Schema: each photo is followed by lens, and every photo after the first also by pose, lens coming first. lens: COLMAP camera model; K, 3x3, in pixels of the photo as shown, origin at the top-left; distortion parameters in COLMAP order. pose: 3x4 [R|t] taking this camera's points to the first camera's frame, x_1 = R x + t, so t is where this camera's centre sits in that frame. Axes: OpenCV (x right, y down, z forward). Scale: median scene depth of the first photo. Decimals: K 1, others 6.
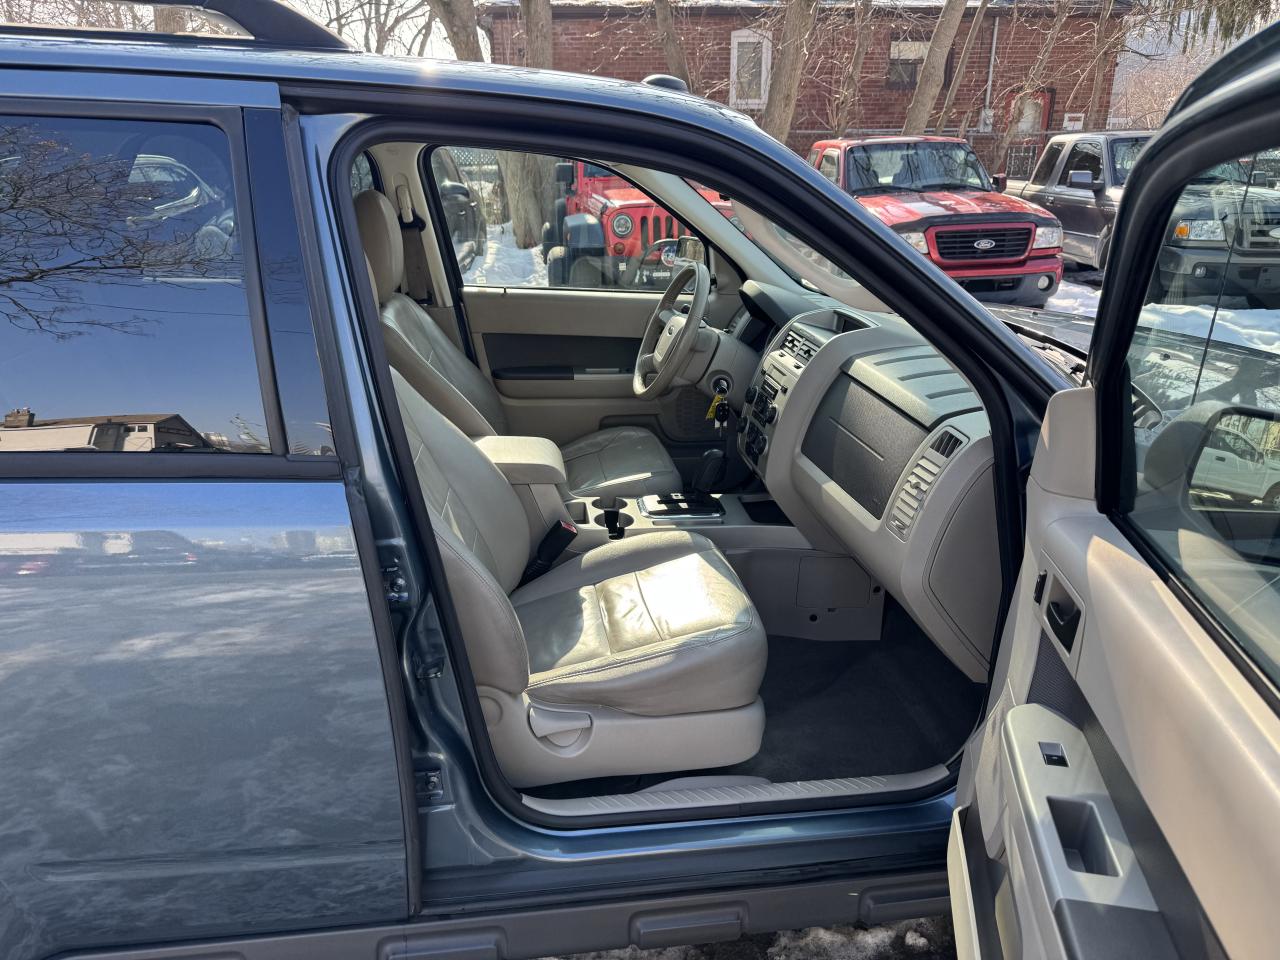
lens RADIAL K [[903.5, 0, 631.9], [0, 903.5, 475.2], [0, 0, 1]] dist [-0.002936, -0.003027]
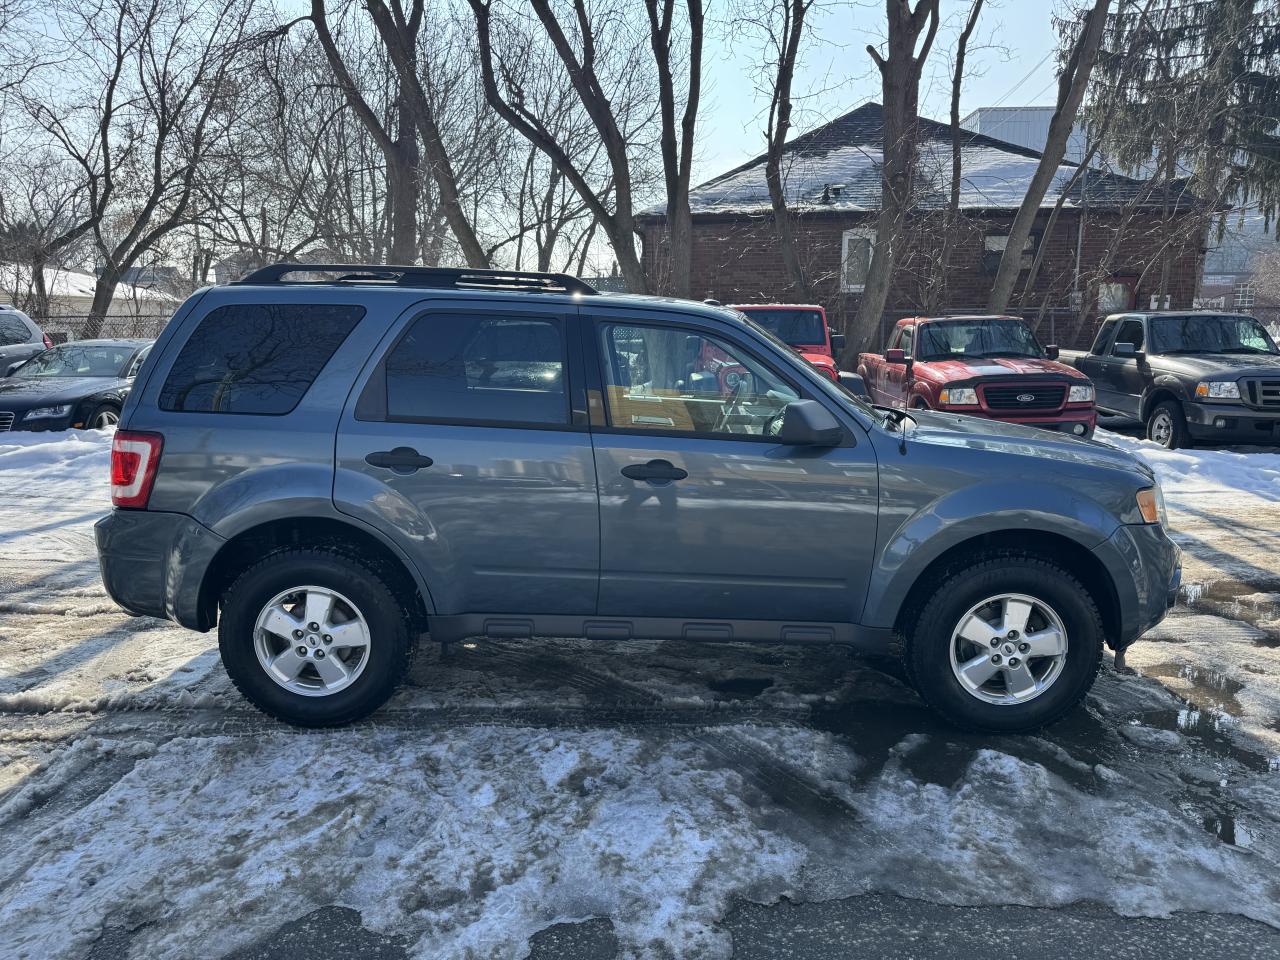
lens RADIAL K [[878.1, 0, 630.4], [0, 878.1, 480.7], [0, 0, 1]] dist [0.061764, -0.081872]
pose [[0.988241, 0.030352, -0.149860, 0.035669], [-0.055479, 0.984486, -0.166461, 0.090087], [0.142482, 0.172818, 0.974594, -0.250220]]
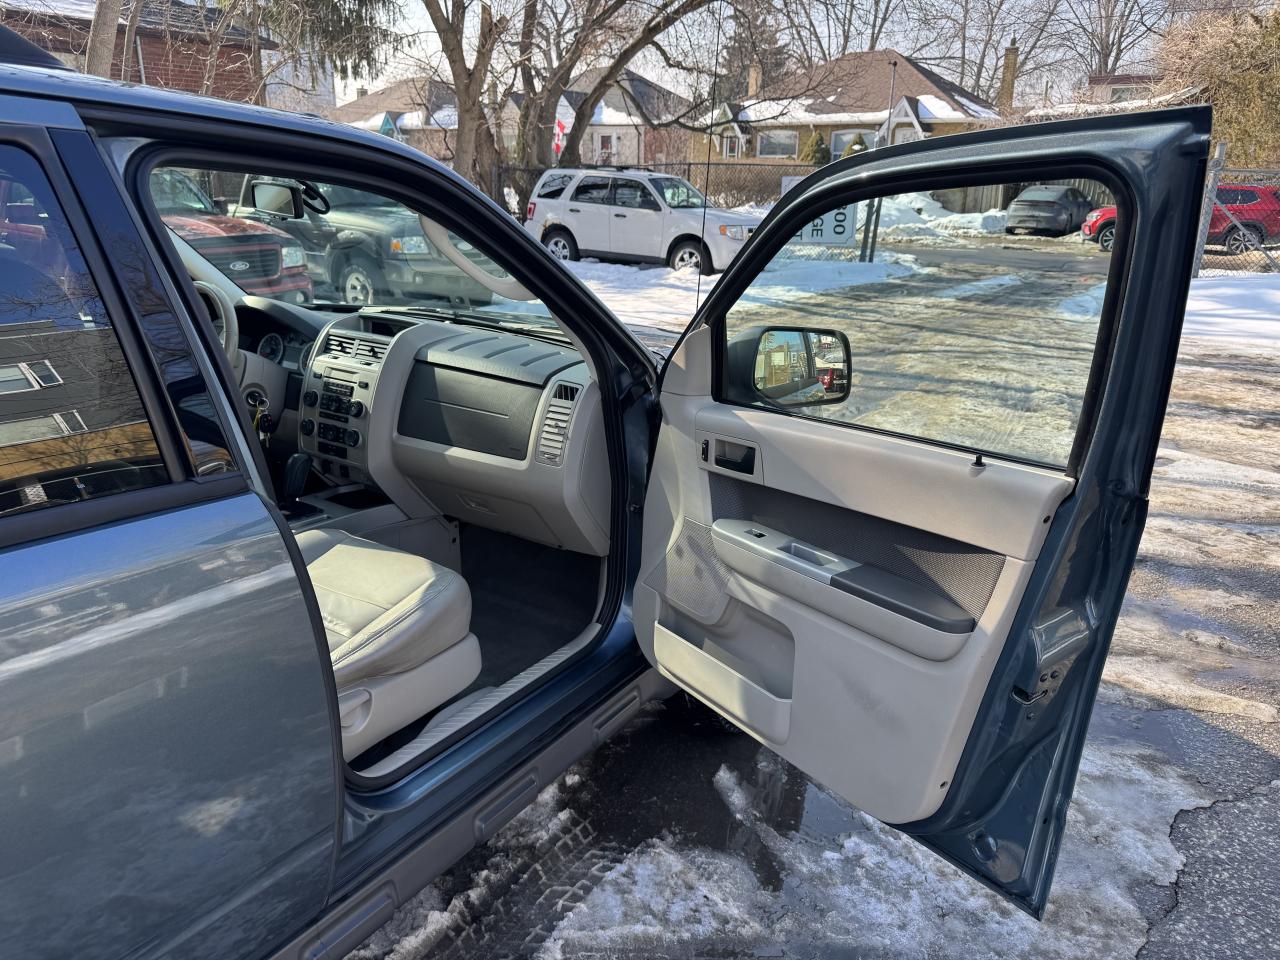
lens RADIAL K [[912.7, 0, 640.0], [0, 912.7, 480.0], [0, 0, 1]] dist [-0.000627, -0.003354]
pose [[0.653429, -0.217811, 0.724975, -0.111382], [0.233118, 0.969066, 0.081033, 0.001692], [-0.720199, 0.116055, 0.683992, -0.006122]]
